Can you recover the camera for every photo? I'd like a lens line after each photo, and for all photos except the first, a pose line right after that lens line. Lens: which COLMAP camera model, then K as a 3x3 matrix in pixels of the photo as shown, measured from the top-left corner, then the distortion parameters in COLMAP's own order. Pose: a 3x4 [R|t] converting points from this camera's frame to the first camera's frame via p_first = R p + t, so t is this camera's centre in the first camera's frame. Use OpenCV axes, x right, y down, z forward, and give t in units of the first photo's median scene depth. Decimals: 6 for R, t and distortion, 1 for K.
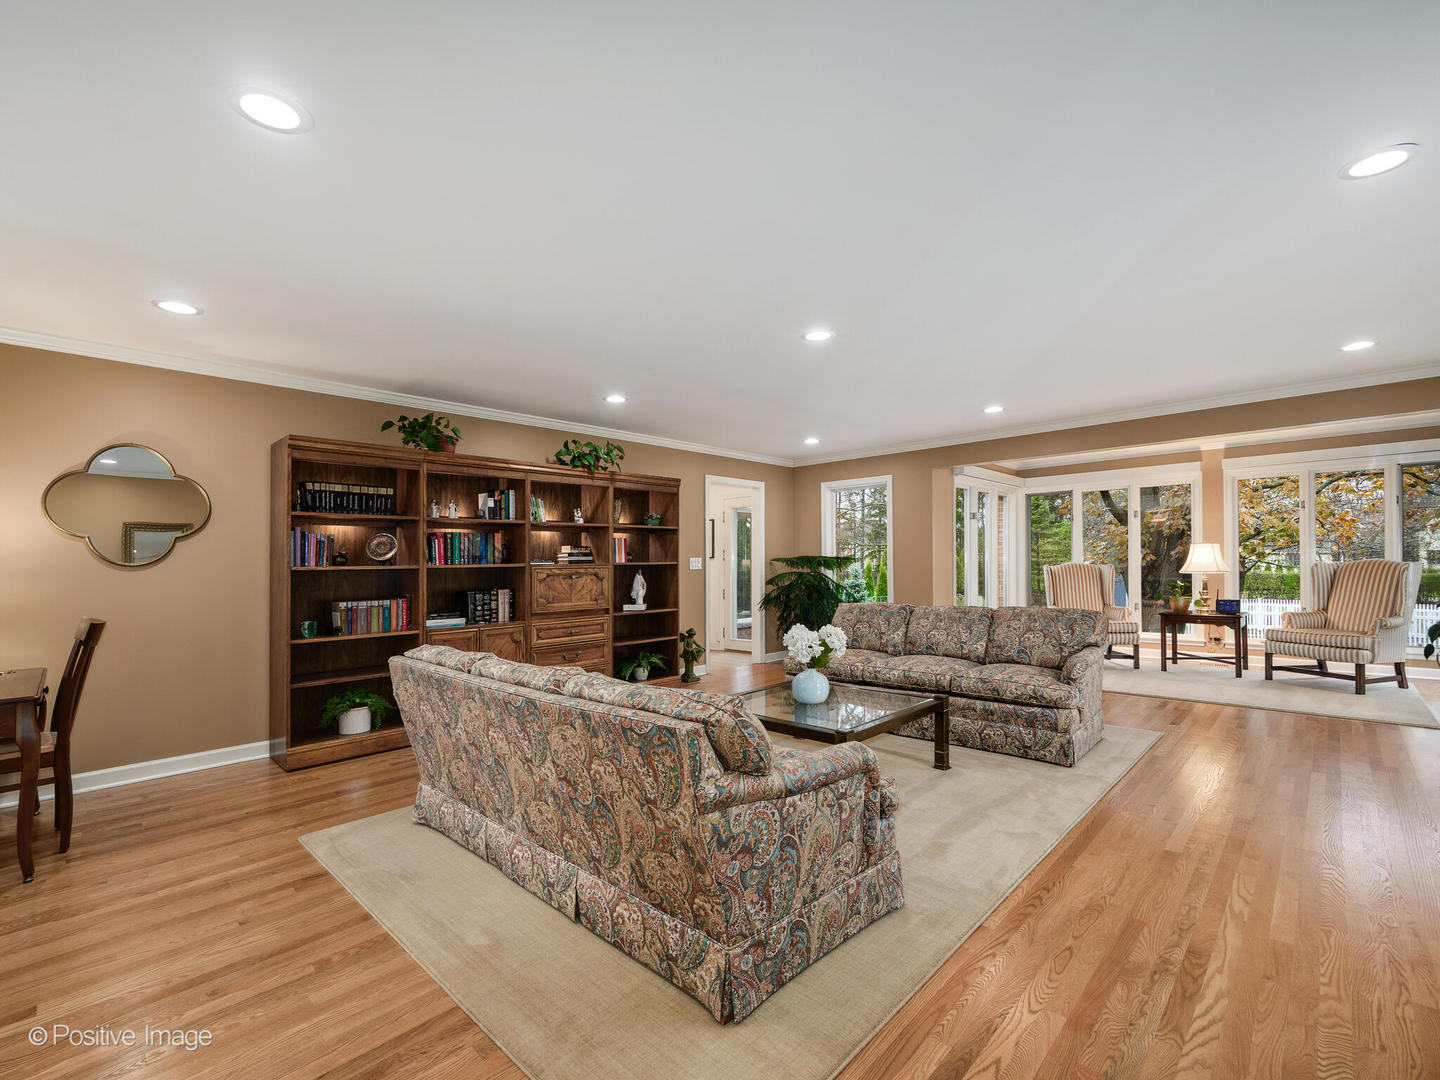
lens RADIAL K [[657.3, 0, 662.9], [0, 657.3, 552.4], [0, 0, 1]] dist [-0.002181, 0.000157]
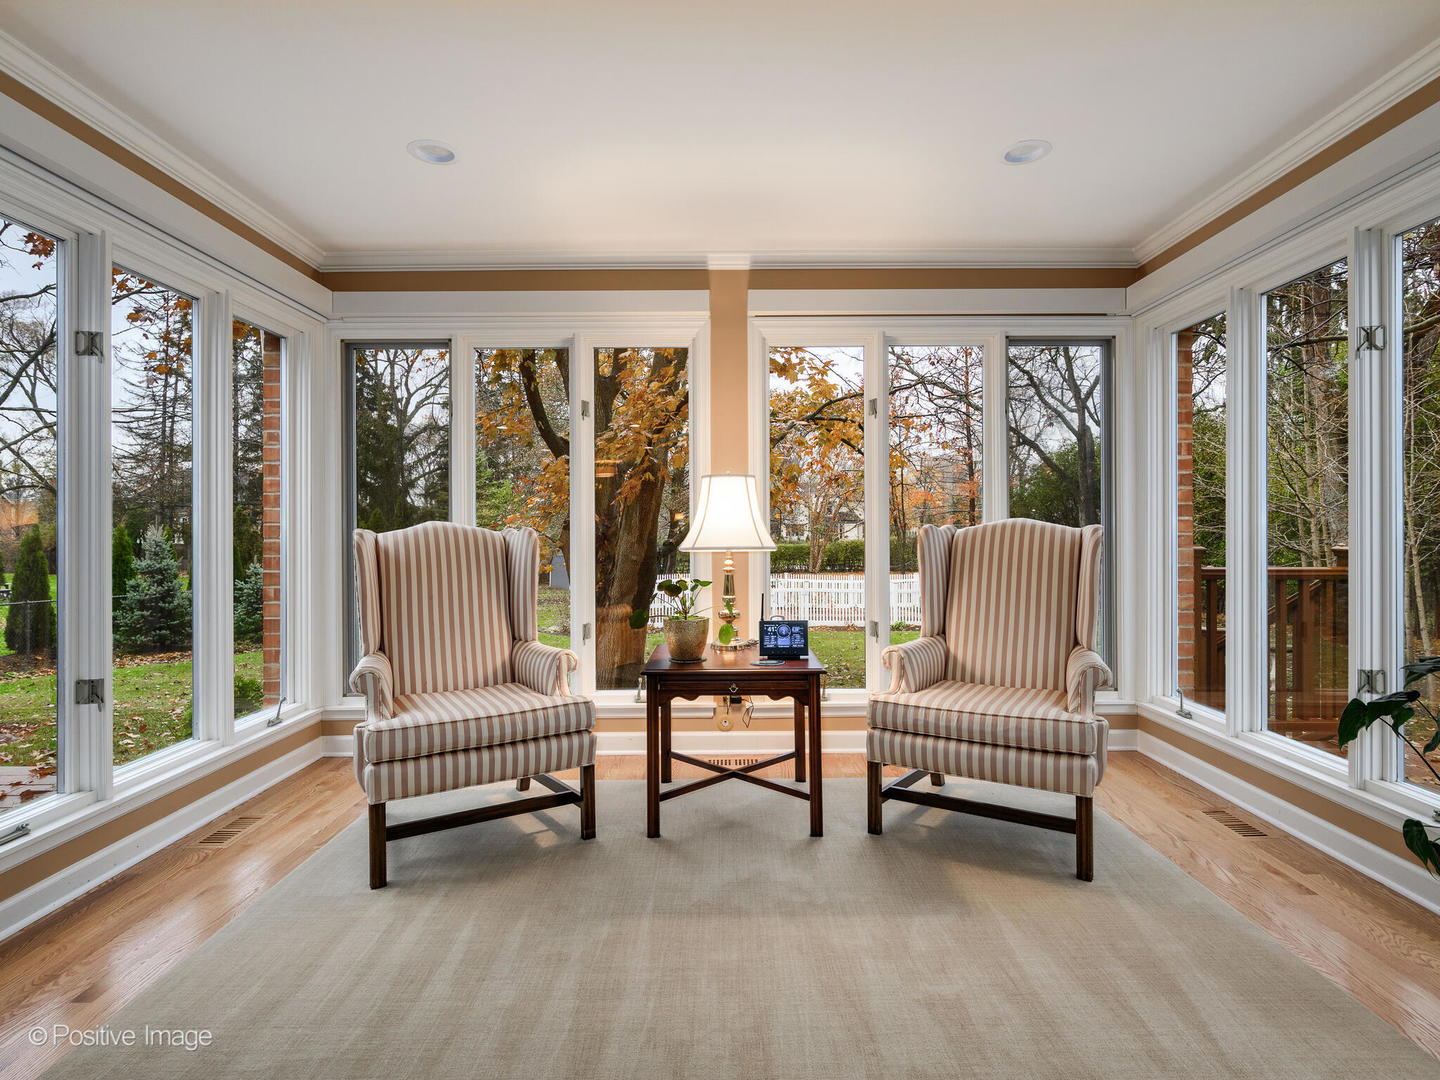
lens RADIAL K [[657.3, 0, 662.9], [0, 657.3, 552.4], [0, 0, 1]] dist [-0.002181, 0.000157]
pose [[0.723894, -0.018553, 0.689661, 0.503460], [-0.012643, 0.999114, 0.040148, 0.017128], [-0.689795, -0.037782, 0.723018, 0.712989]]
